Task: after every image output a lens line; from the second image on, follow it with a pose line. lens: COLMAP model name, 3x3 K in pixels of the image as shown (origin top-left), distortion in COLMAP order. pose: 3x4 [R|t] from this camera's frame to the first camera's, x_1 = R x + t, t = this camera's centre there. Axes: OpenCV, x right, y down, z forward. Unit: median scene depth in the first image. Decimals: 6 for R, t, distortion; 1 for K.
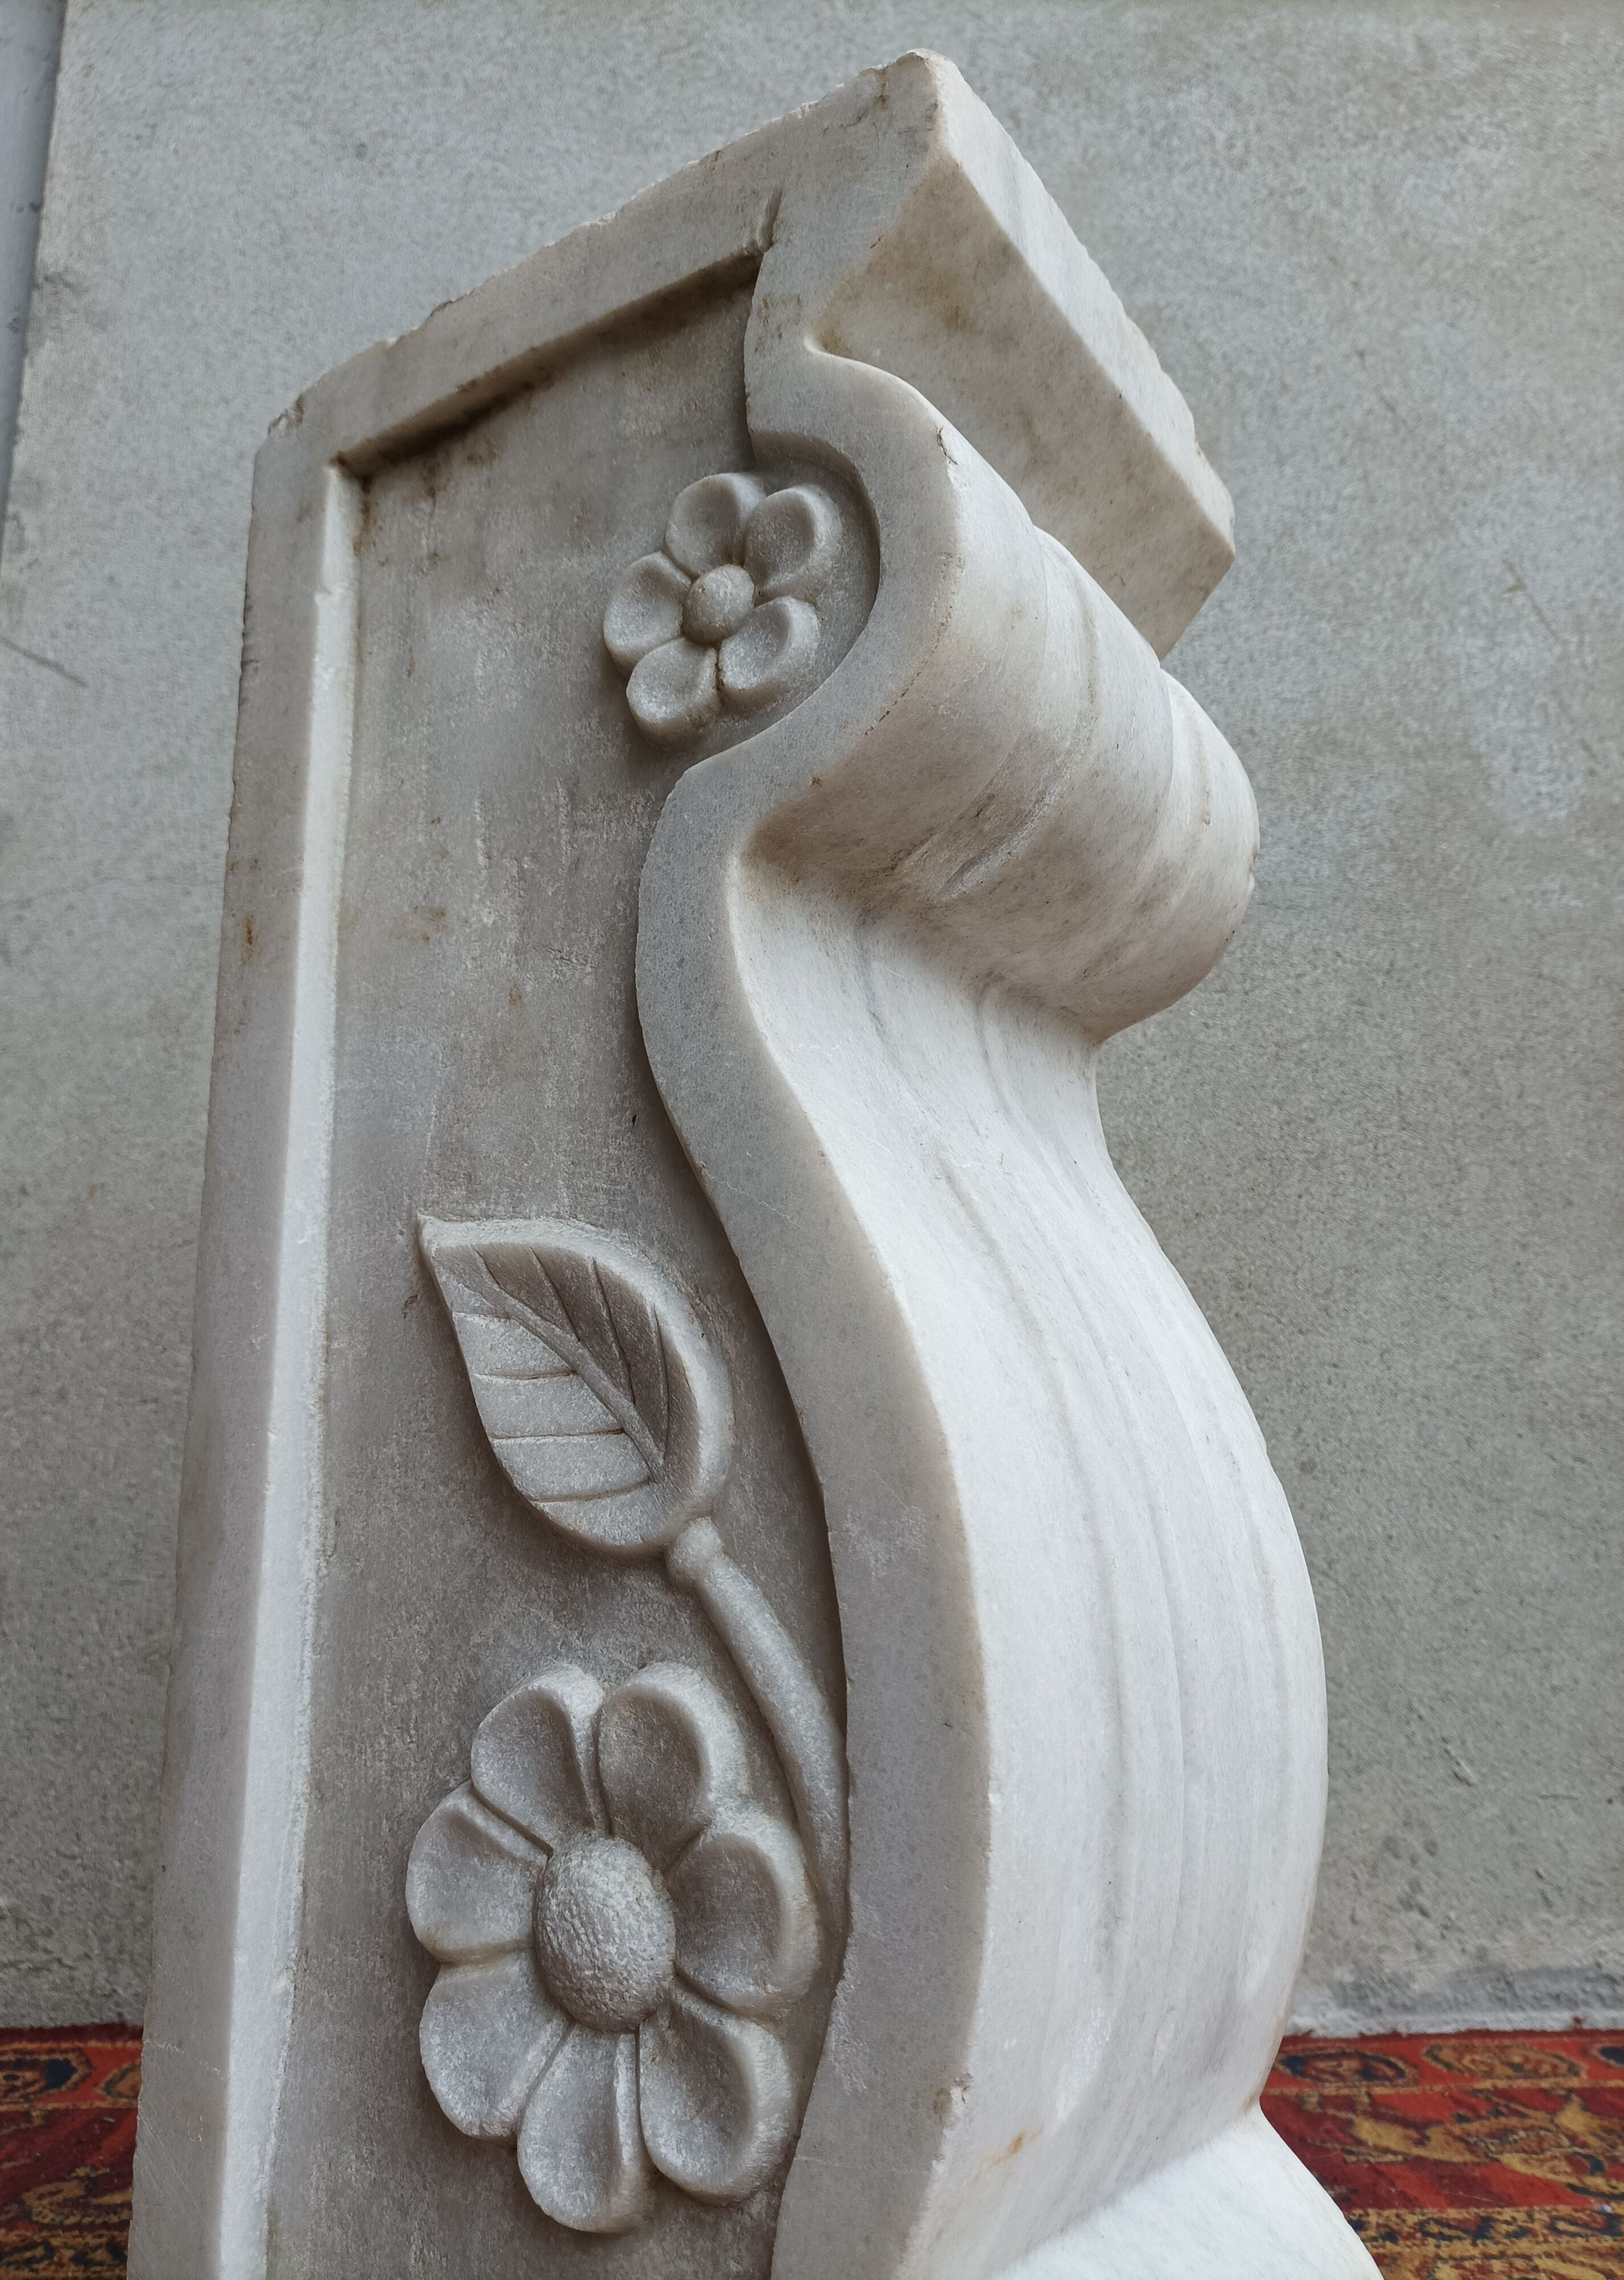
lens RADIAL K [[1718.7, 0, 774.6], [0, 1718.7, 1145.8], [0, 0, 1]] dist [0.005072, -0.000670]
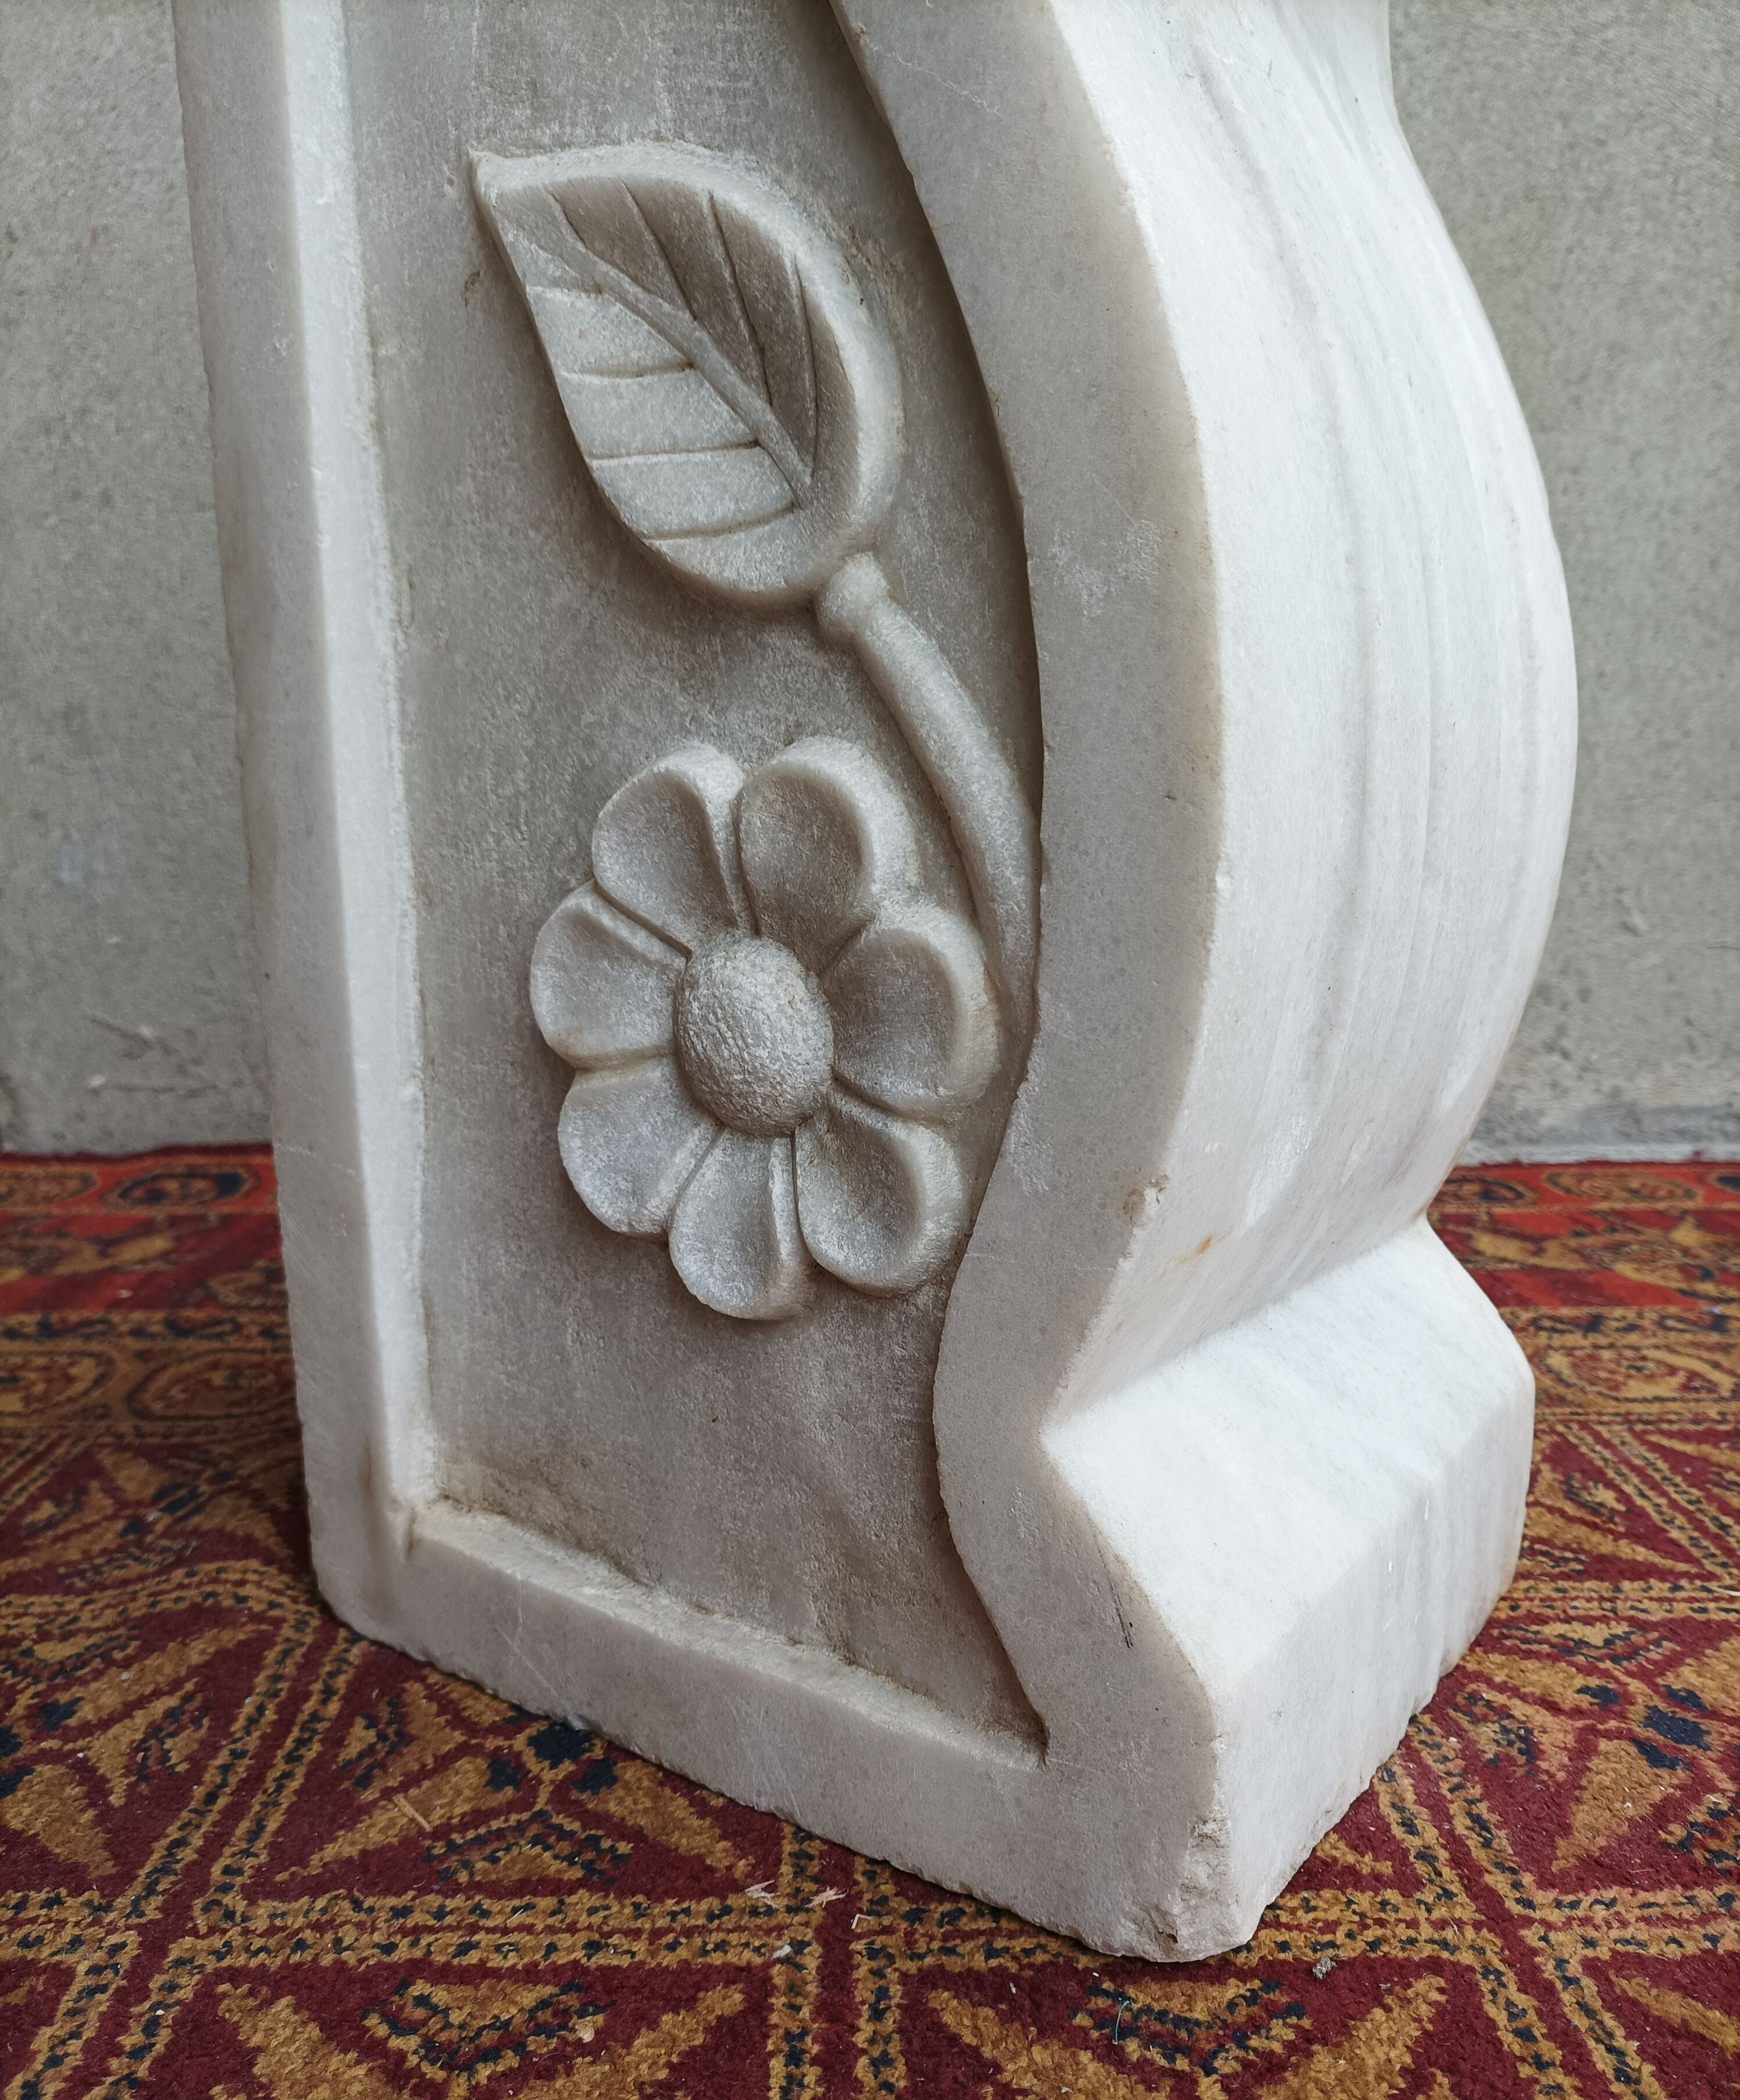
lens RADIAL K [[1748.0, 0, 874.3], [0, 1748.0, 1186.7], [0, 0, 1]] dist [0.000910, -0.005349]
pose [[0.999851, 0.010482, -0.013720, -0.012736], [-0.002835, 0.883493, 0.468436, 0.055738], [0.017032, -0.468328, 0.883391, 0.089778]]
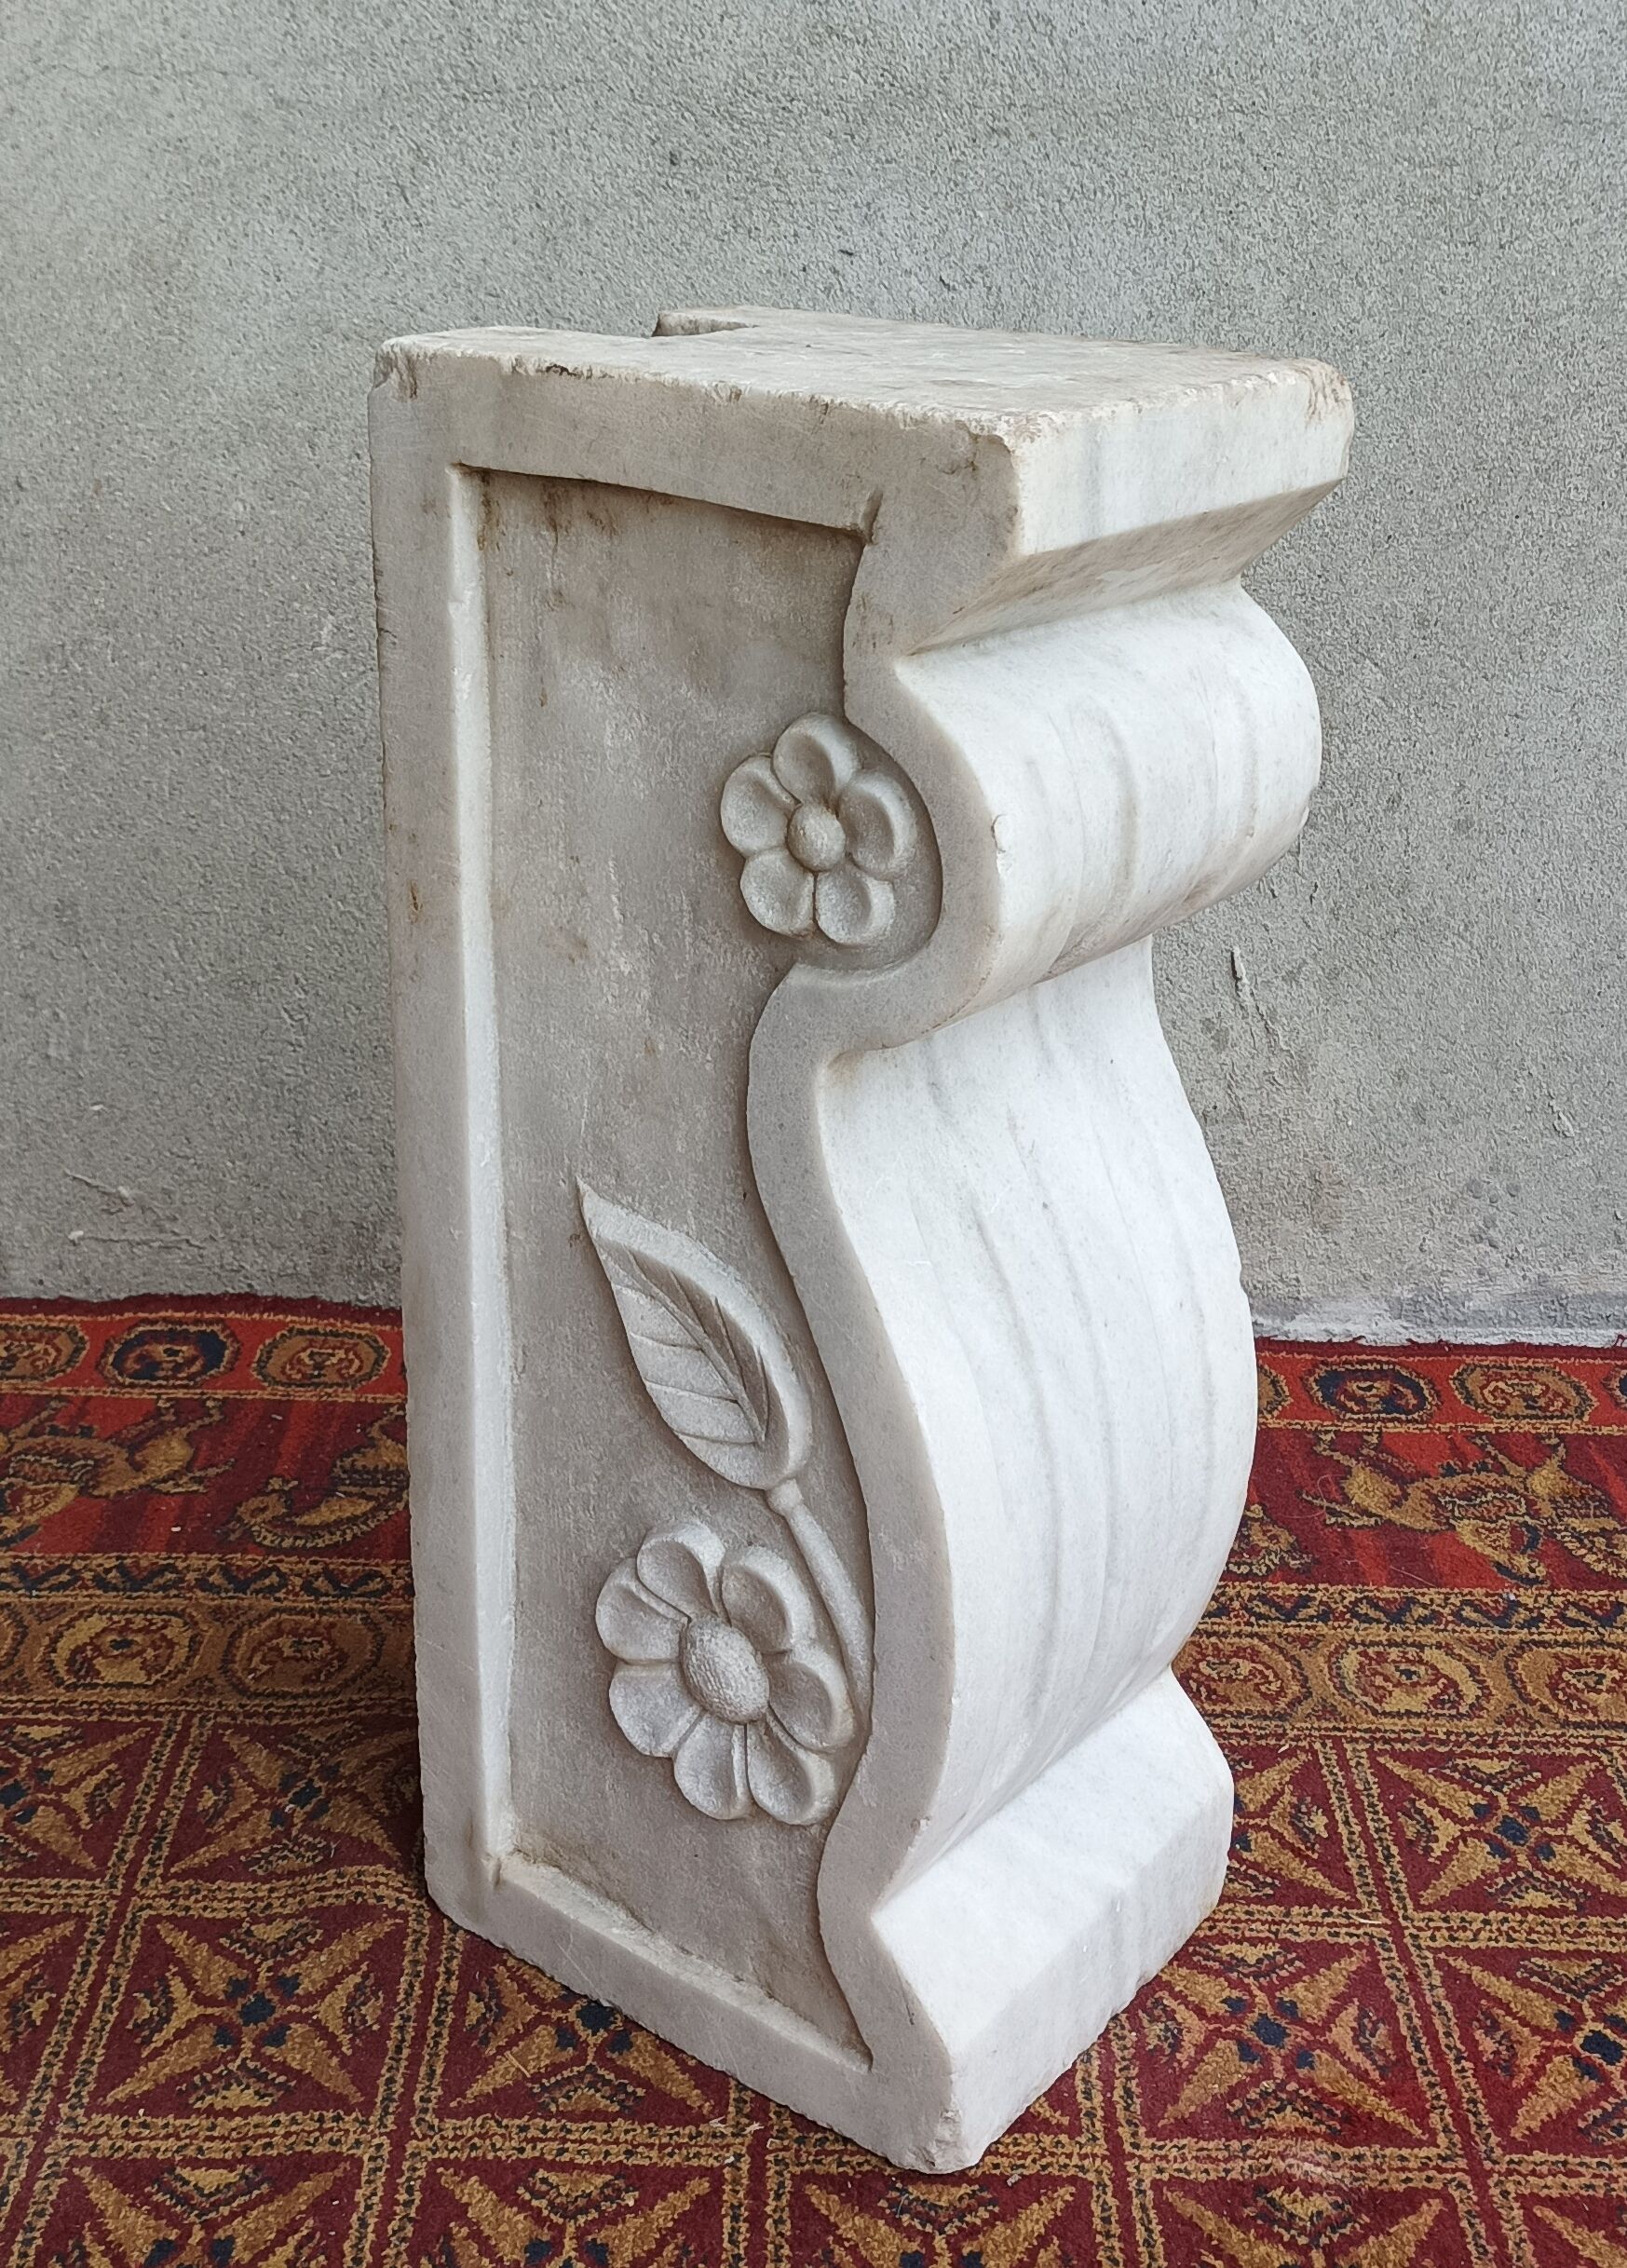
lens RADIAL K [[2789.9, 0, 806.5], [0, 2789.9, 1056.1], [0, 0, 1]] dist [0.040600, -0.063986]
pose [[0.998702, 0.042837, -0.027553, 0.013711], [-0.019178, 0.817424, 0.575717, -0.860777], [0.047184, -0.574441, 0.817185, -0.455210]]
